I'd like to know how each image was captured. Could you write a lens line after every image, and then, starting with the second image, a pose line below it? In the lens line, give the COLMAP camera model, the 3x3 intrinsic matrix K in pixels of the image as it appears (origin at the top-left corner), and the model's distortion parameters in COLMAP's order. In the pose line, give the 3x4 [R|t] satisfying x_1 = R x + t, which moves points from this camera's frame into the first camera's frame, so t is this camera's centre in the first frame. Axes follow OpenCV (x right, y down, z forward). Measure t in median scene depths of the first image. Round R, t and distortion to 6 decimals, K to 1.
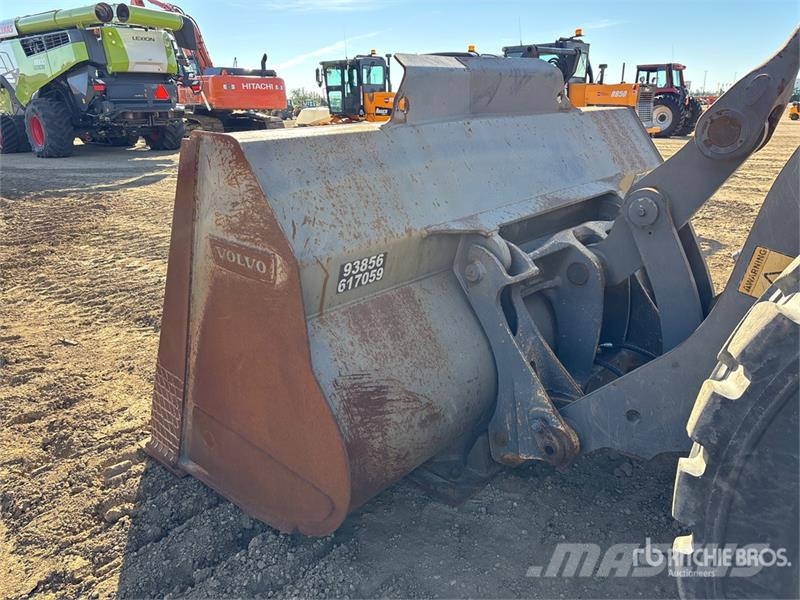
lens RADIAL K [[605.4, 0, 399.4], [0, 605.4, 296.0], [0, 0, 1]] dist [0.062324, -0.075706]
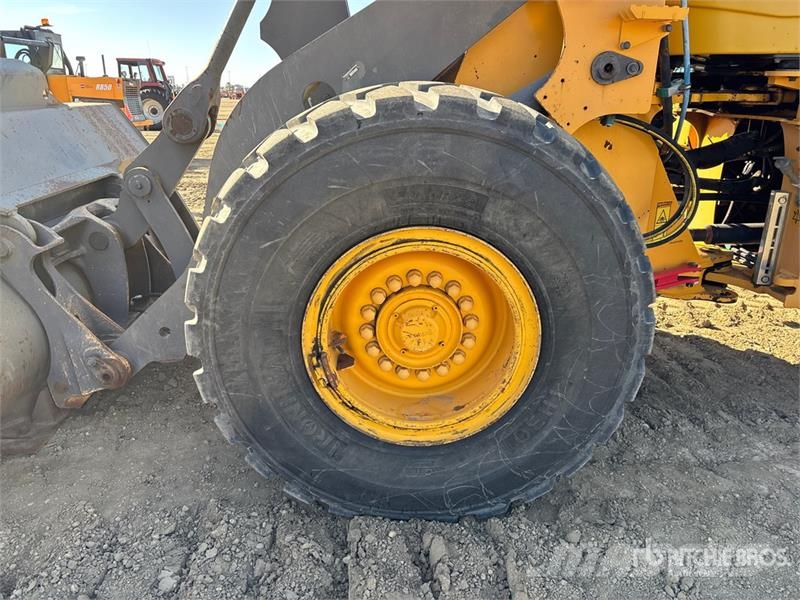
lens RADIAL K [[605.4, 0, 399.4], [0, 605.4, 296.0], [0, 0, 1]] dist [0.062324, -0.075706]
pose [[0.728321, -0.196815, 0.656363, -0.093602], [0.189820, 0.978327, 0.082727, 0.082634], [-0.658420, 0.064339, 0.749896, -0.305186]]
